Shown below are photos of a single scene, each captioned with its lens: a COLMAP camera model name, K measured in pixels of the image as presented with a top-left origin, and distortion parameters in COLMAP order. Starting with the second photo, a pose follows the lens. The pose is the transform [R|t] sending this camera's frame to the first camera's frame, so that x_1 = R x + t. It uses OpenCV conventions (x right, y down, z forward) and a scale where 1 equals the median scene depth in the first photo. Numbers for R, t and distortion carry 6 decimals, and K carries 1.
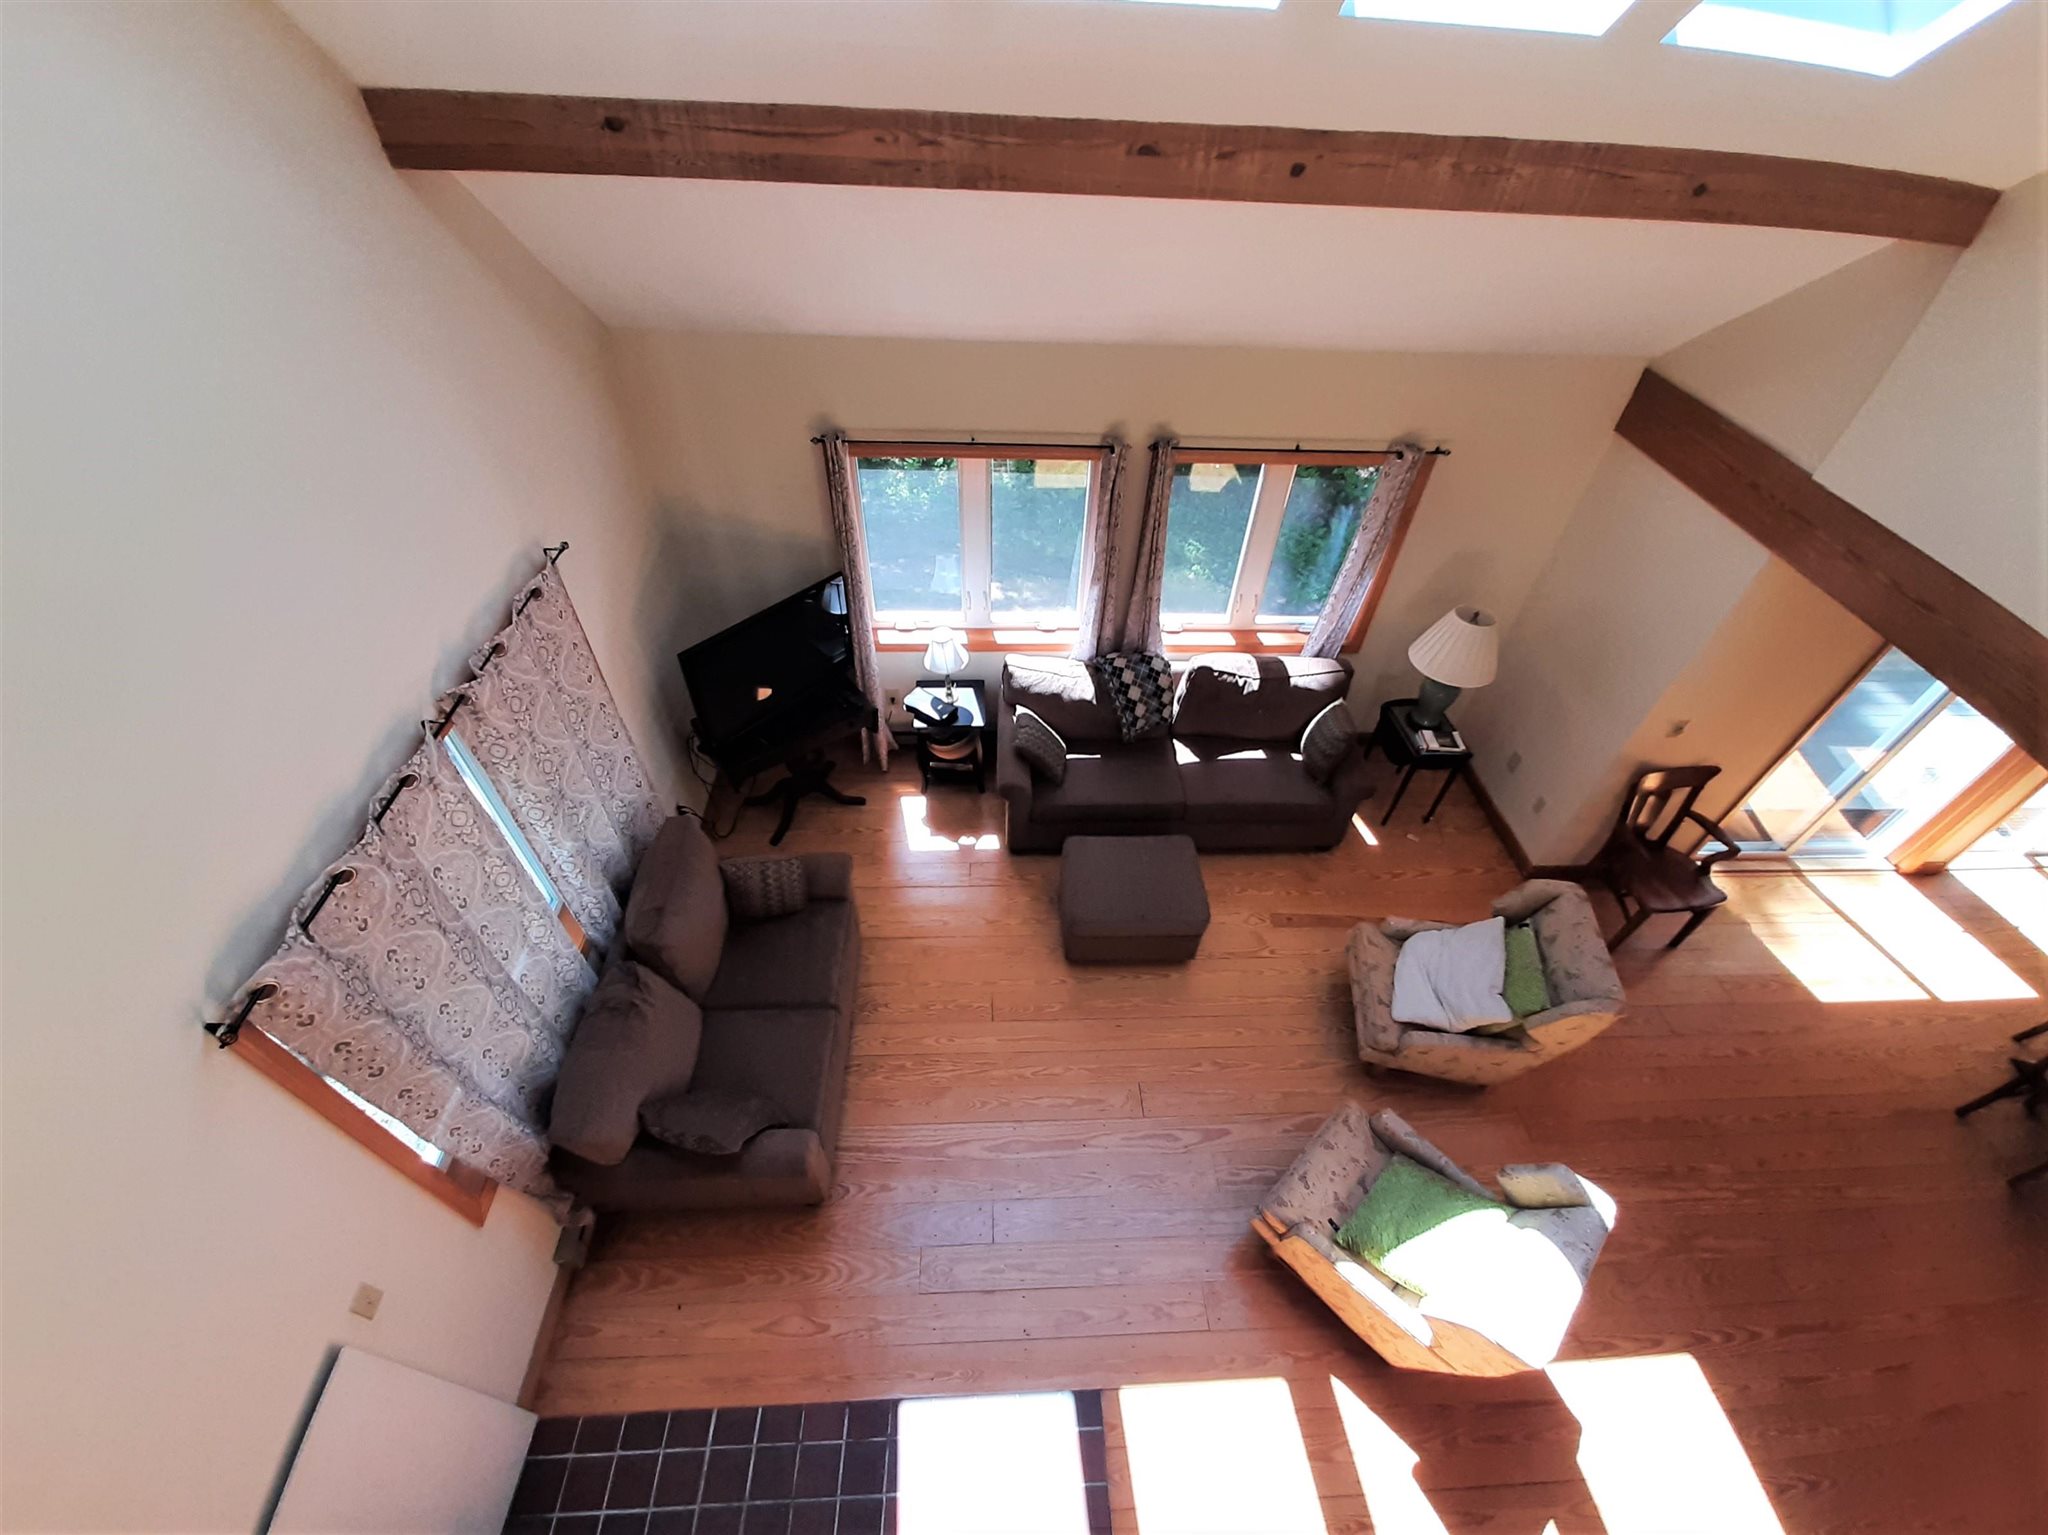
lens RADIAL K [[816.9, 0, 1022.4], [0, 816.9, 782.5], [0, 0, 1]] dist [-0.012747, -0.000375]
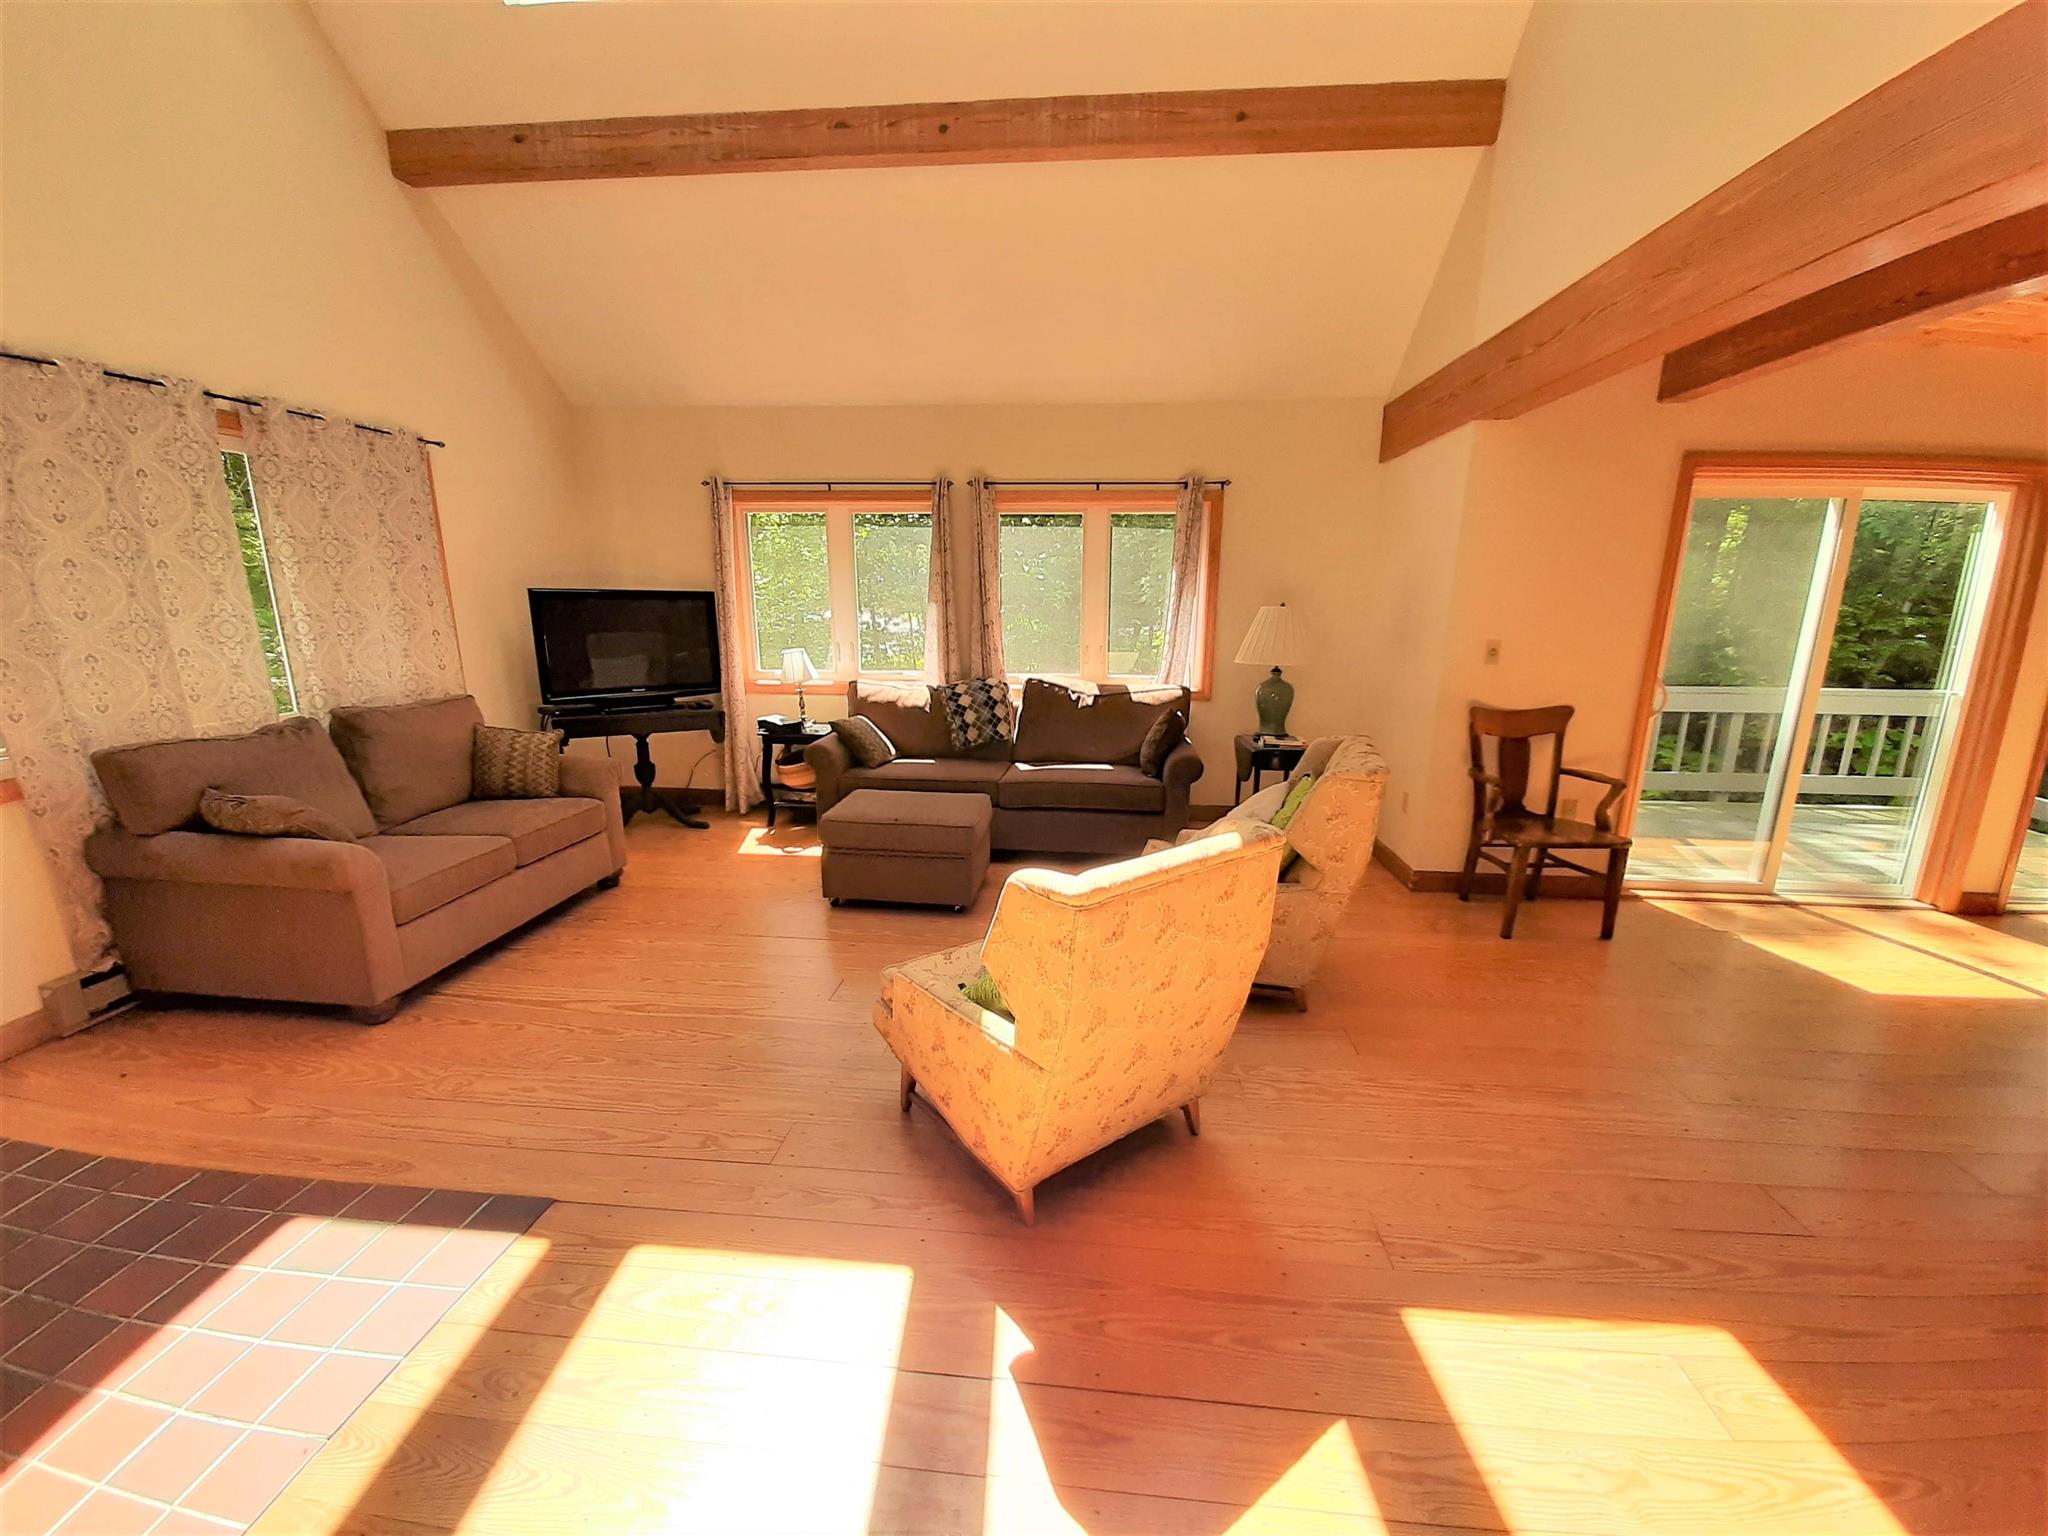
lens RADIAL K [[816.9, 0, 1025.7], [0, 816.9, 777.6], [0, 0, 1]] dist [-0.012747, -0.000375]
pose [[0.990344, 0.010668, -0.138221, 0.405945], [-0.081693, 0.850440, -0.519690, 0.567491], [0.112005, 0.525963, 0.843100, 0.234035]]
